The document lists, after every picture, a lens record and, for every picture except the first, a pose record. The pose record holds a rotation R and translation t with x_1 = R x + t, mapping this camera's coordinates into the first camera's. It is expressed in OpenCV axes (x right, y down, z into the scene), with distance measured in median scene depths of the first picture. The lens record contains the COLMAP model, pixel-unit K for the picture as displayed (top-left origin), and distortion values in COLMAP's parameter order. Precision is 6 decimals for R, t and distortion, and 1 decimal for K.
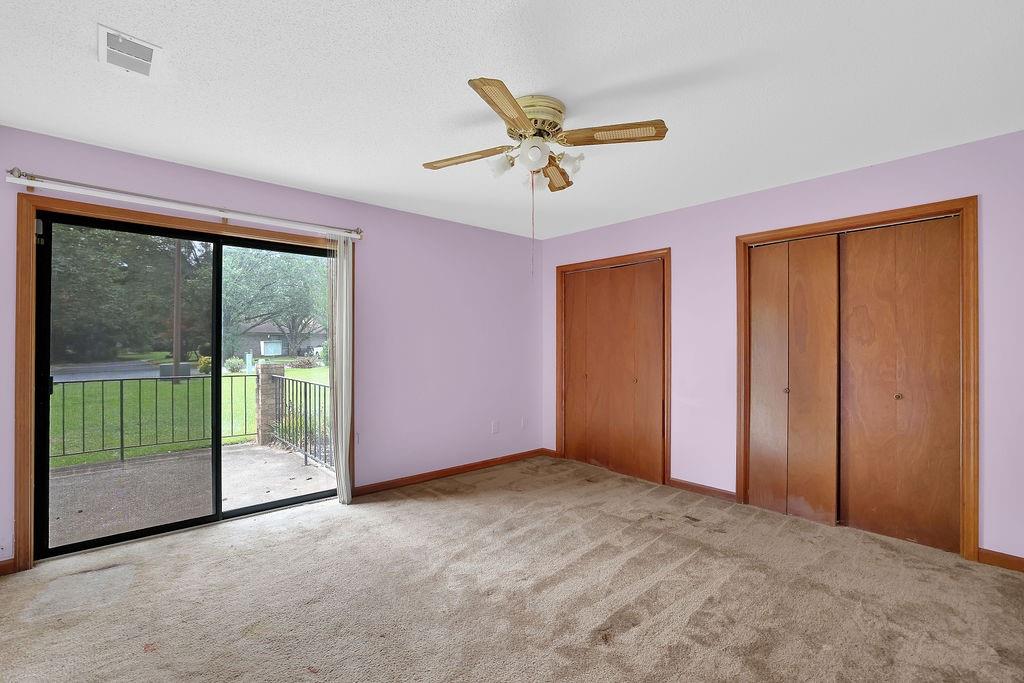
lens RADIAL K [[442.0, 0, 508.0], [0, 442.0, 340.0], [0, 0, 1]] dist [-0.045265, 0.017903]
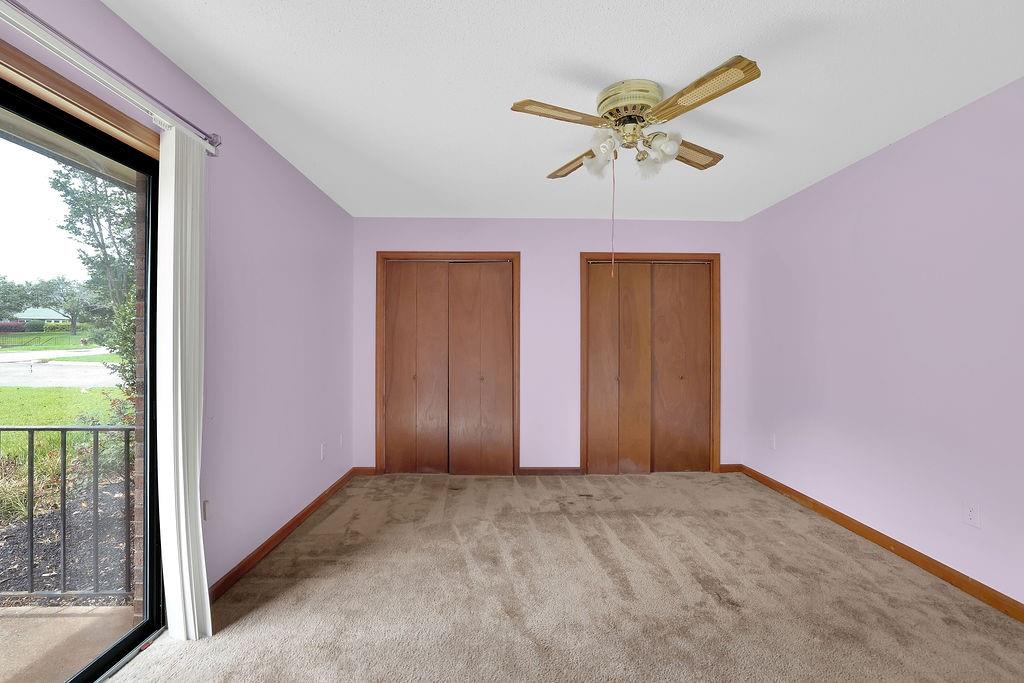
lens RADIAL K [[442.0, 0, 508.0], [0, 442.0, 340.0], [0, 0, 1]] dist [-0.045265, 0.017903]
pose [[0.655435, 0.005852, 0.755229, -0.585273], [-0.011686, 0.999929, 0.002395, 0.003072], [-0.755161, -0.010395, 0.655457, 0.409808]]
